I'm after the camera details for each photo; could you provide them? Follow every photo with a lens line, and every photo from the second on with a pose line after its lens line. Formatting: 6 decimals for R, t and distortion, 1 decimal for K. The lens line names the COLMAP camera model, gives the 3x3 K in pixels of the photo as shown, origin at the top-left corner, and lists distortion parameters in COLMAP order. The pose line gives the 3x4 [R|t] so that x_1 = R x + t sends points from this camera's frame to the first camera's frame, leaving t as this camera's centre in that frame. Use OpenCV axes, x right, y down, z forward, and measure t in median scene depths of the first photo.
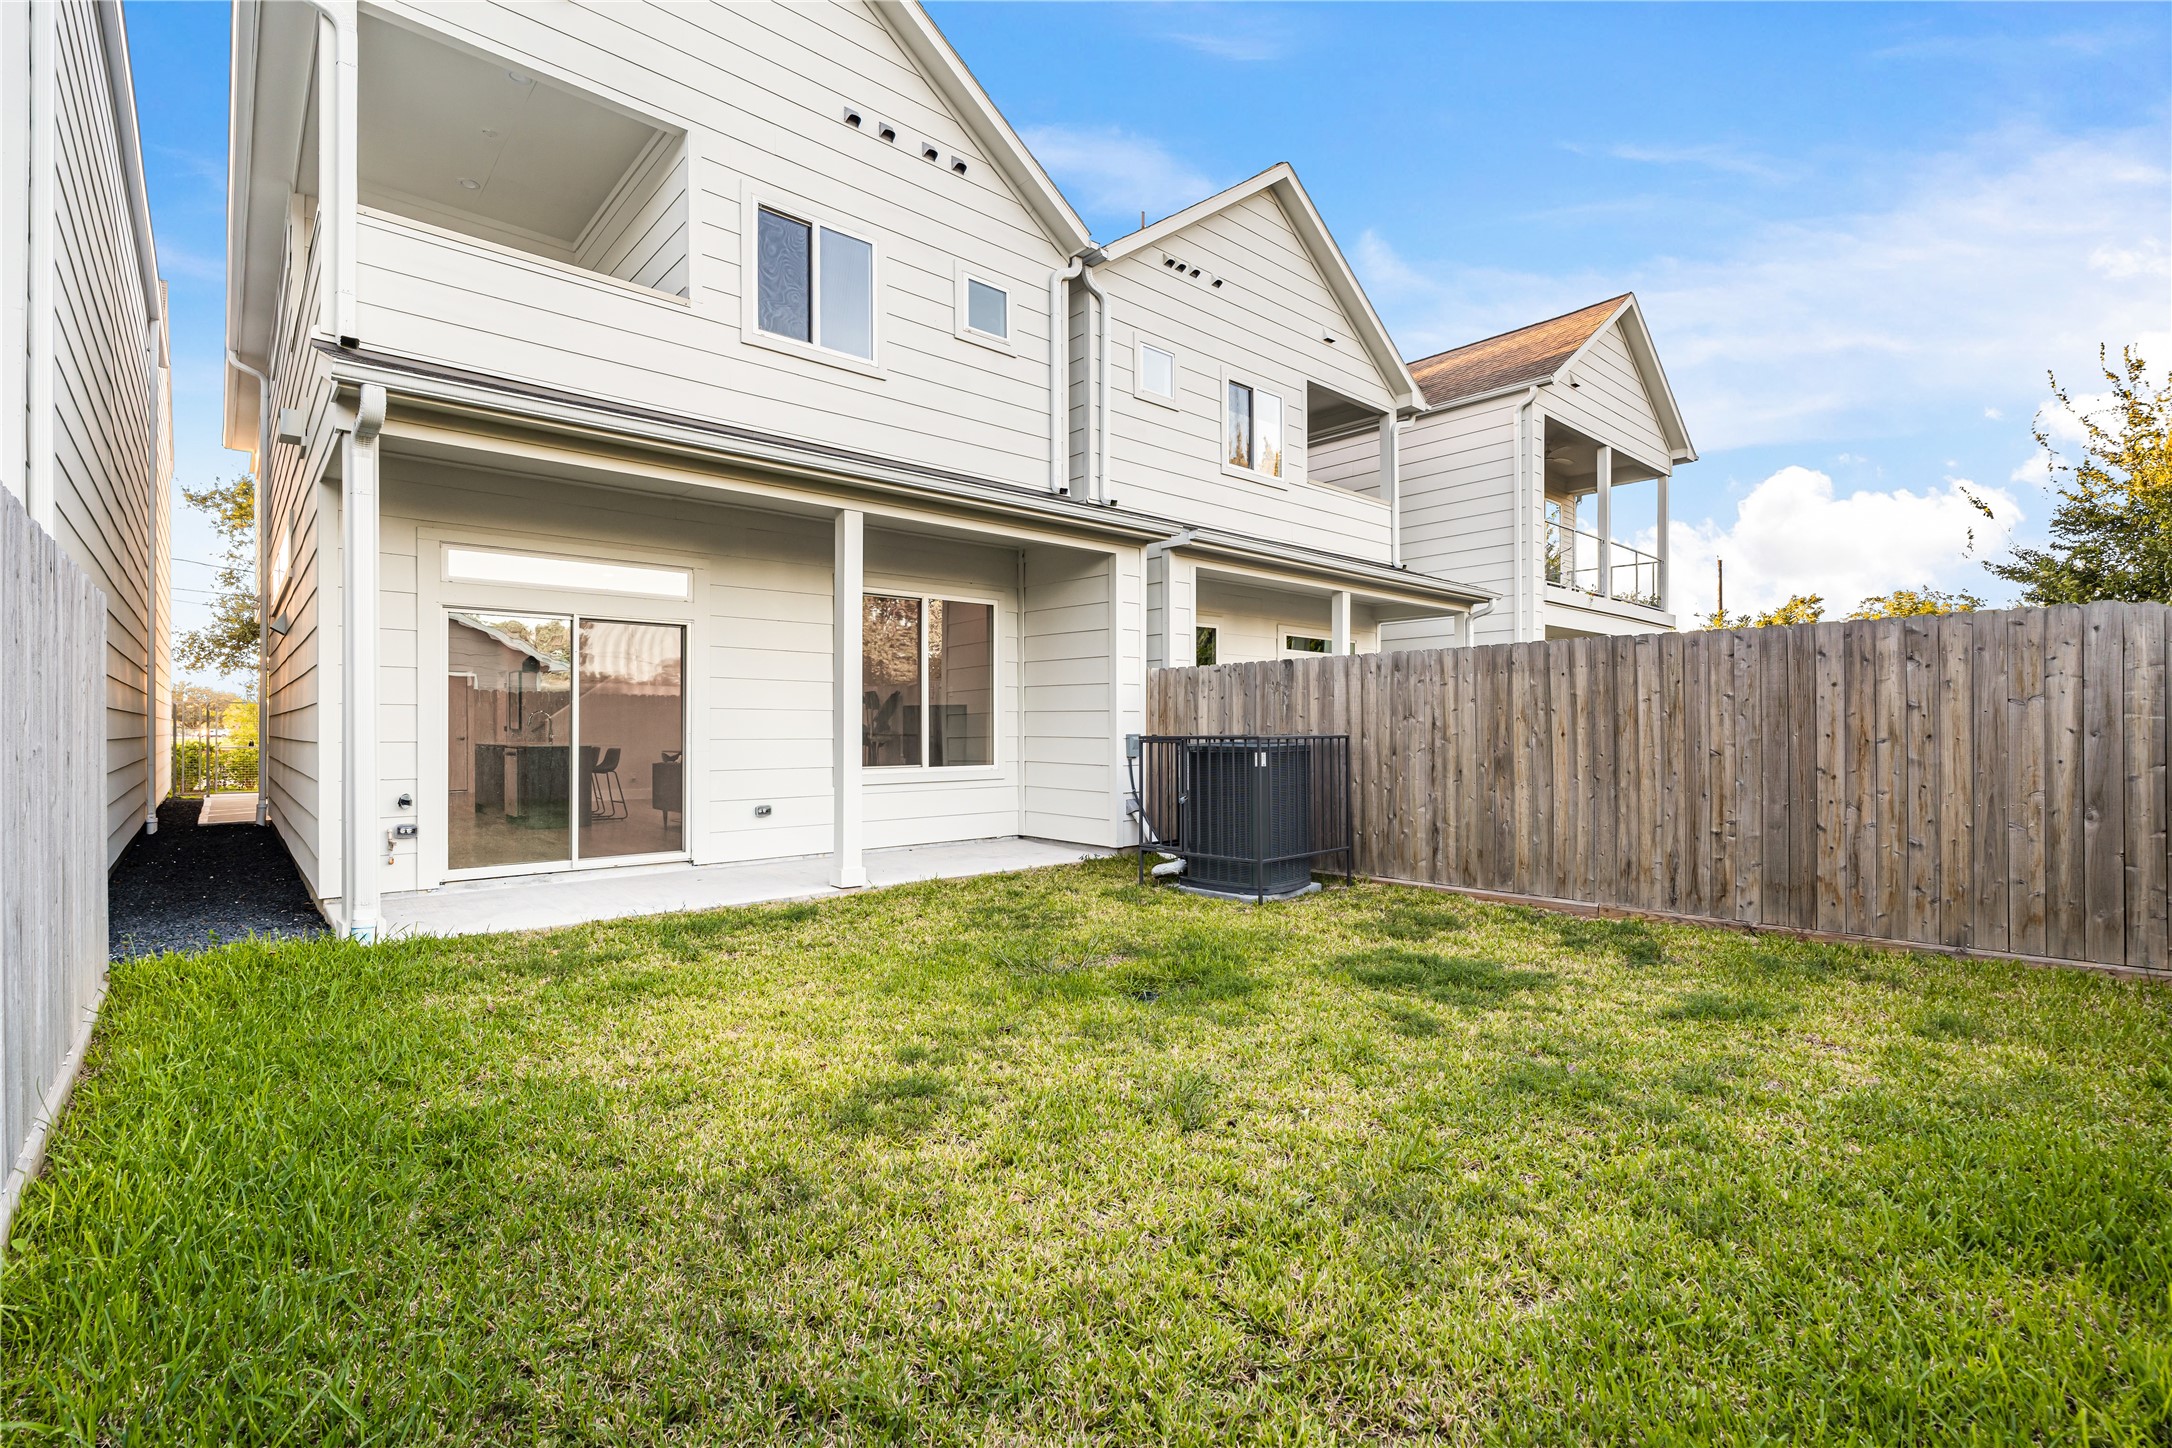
lens RADIAL K [[976.1, 0, 1088.3], [0, 976.1, 714.7], [0, 0, 1]] dist [-0.004833, 0.001442]
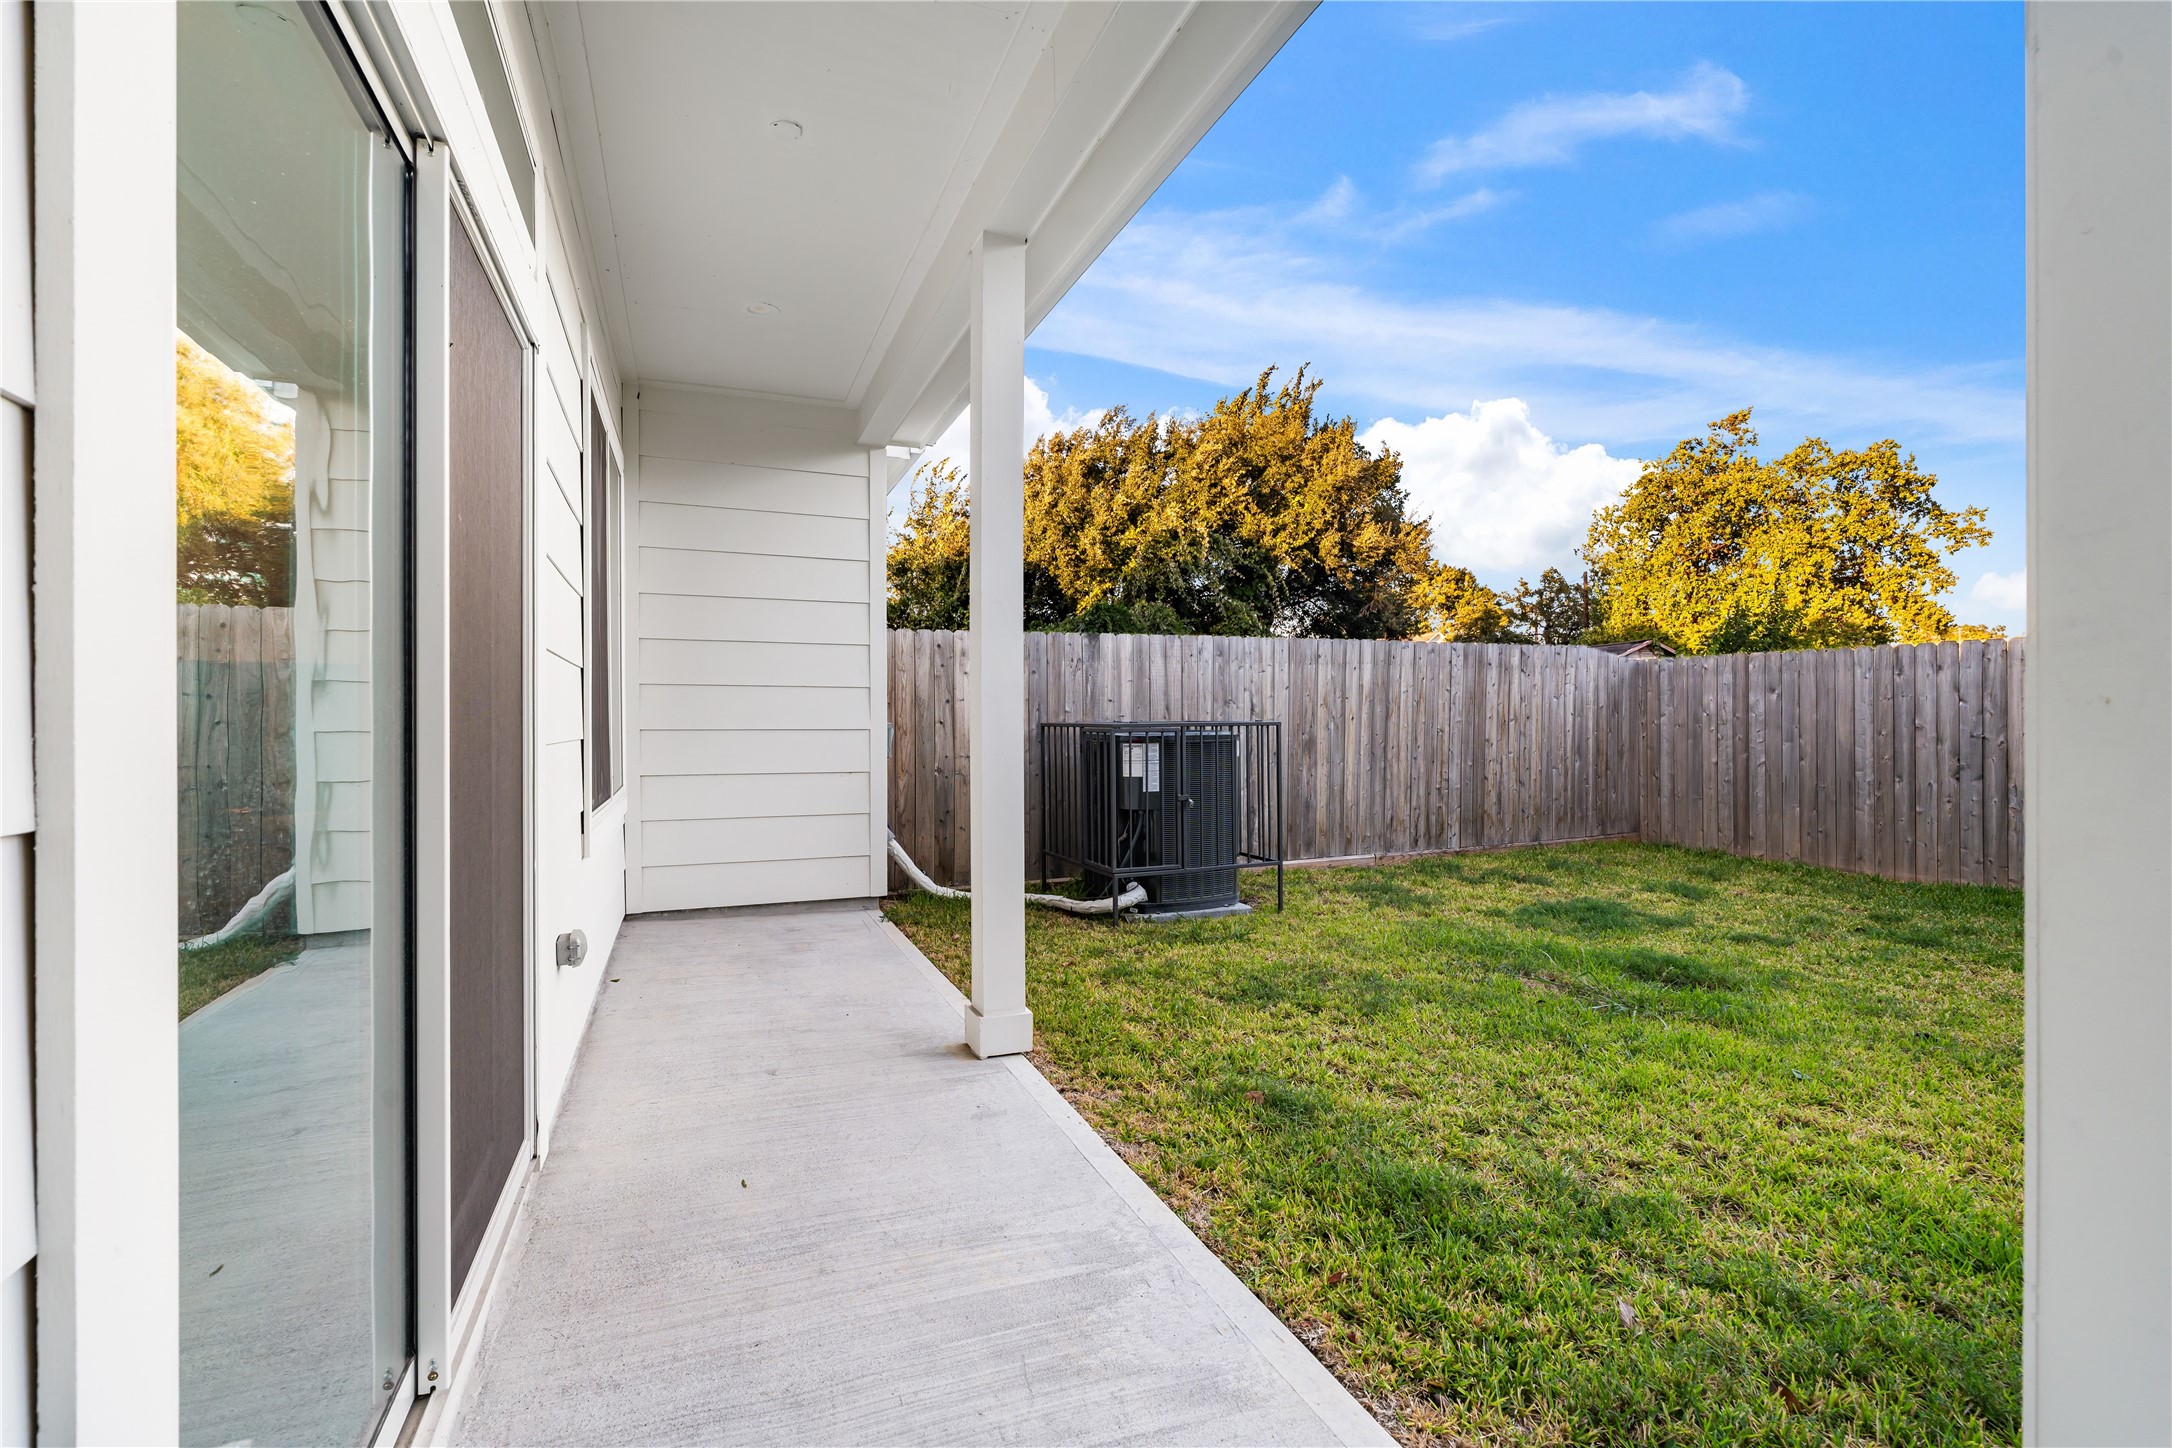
lens RADIAL K [[976.1, 0, 1088.3], [0, 976.1, 714.7], [0, 0, 1]] dist [-0.004833, 0.001442]
pose [[0.334651, -0.003722, 0.942335, -0.752400], [-0.008256, 0.999942, 0.006881, 0.010243], [-0.942306, -0.010082, 0.334601, 0.910481]]
